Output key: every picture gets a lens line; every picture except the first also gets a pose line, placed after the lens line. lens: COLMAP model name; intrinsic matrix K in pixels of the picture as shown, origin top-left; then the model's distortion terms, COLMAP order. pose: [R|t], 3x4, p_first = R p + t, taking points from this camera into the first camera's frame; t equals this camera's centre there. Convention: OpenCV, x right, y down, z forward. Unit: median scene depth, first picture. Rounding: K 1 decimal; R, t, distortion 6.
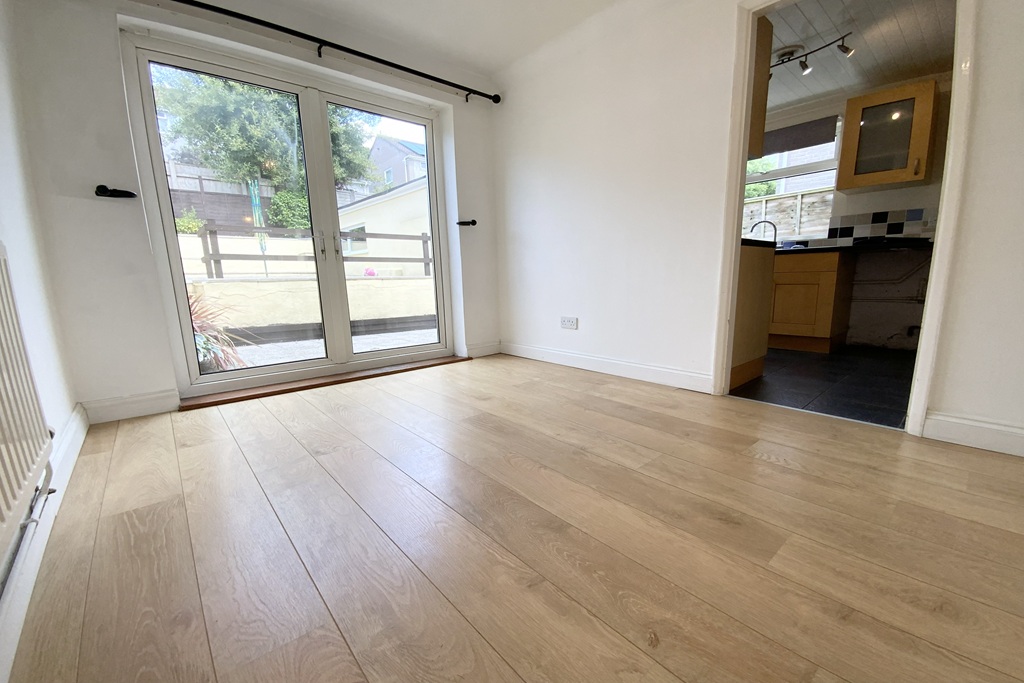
lens RADIAL K [[413.0, 0, 502.1], [0, 413.0, 357.6], [0, 0, 1]] dist [0.002270, -0.008849]
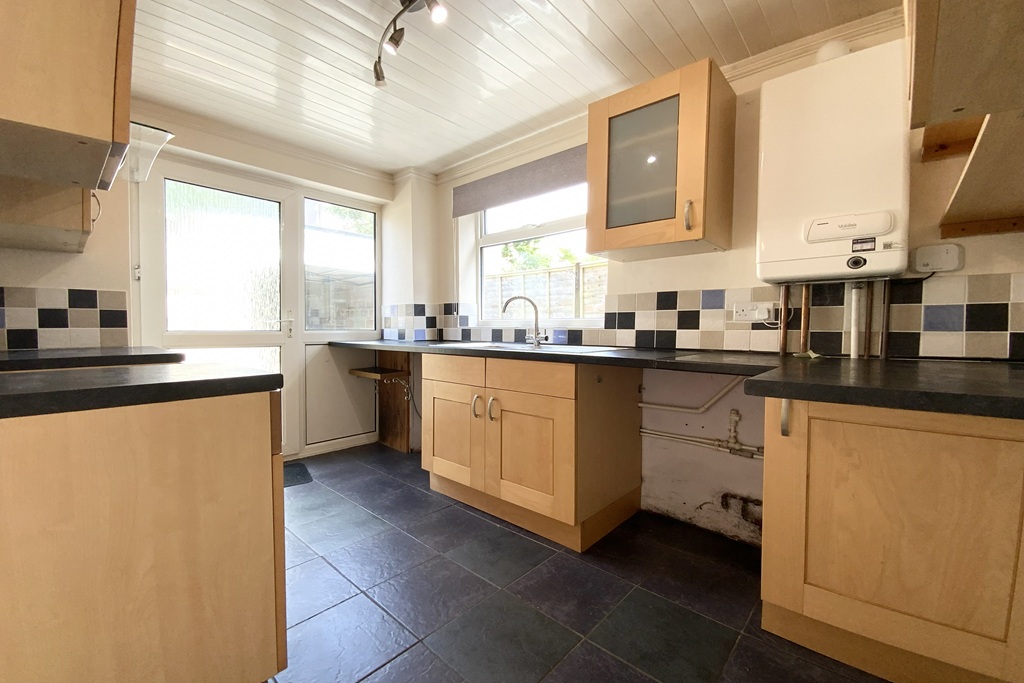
lens RADIAL K [[413.0, 0, 512.8], [0, 413.0, 342.1], [0, 0, 1]] dist [0.002270, -0.008849]
pose [[0.989723, 0.023655, 0.141028, 0.640774], [-0.001077, 0.987428, -0.158064, -0.193950], [-0.142994, 0.156288, 0.977306, 0.471917]]
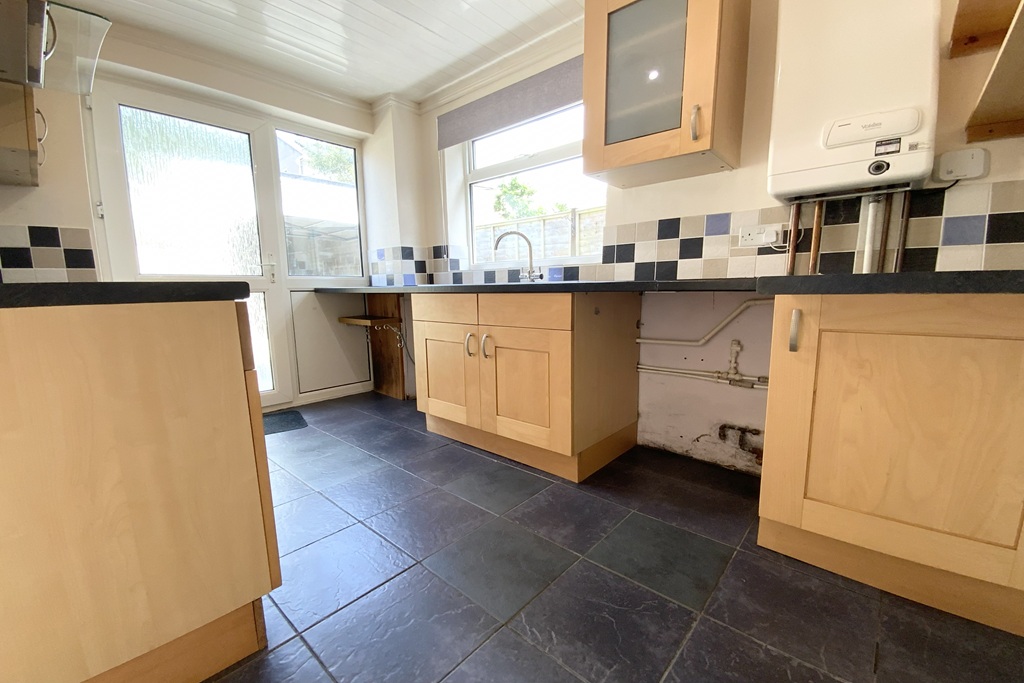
lens RADIAL K [[413.0, 0, 511.0], [0, 413.0, 351.6], [0, 0, 1]] dist [0.002270, -0.008849]
pose [[0.988989, -0.015892, 0.147135, 0.647409], [0.021998, 0.998959, -0.039970, -0.161244], [-0.146347, 0.042767, 0.988308, 0.499045]]
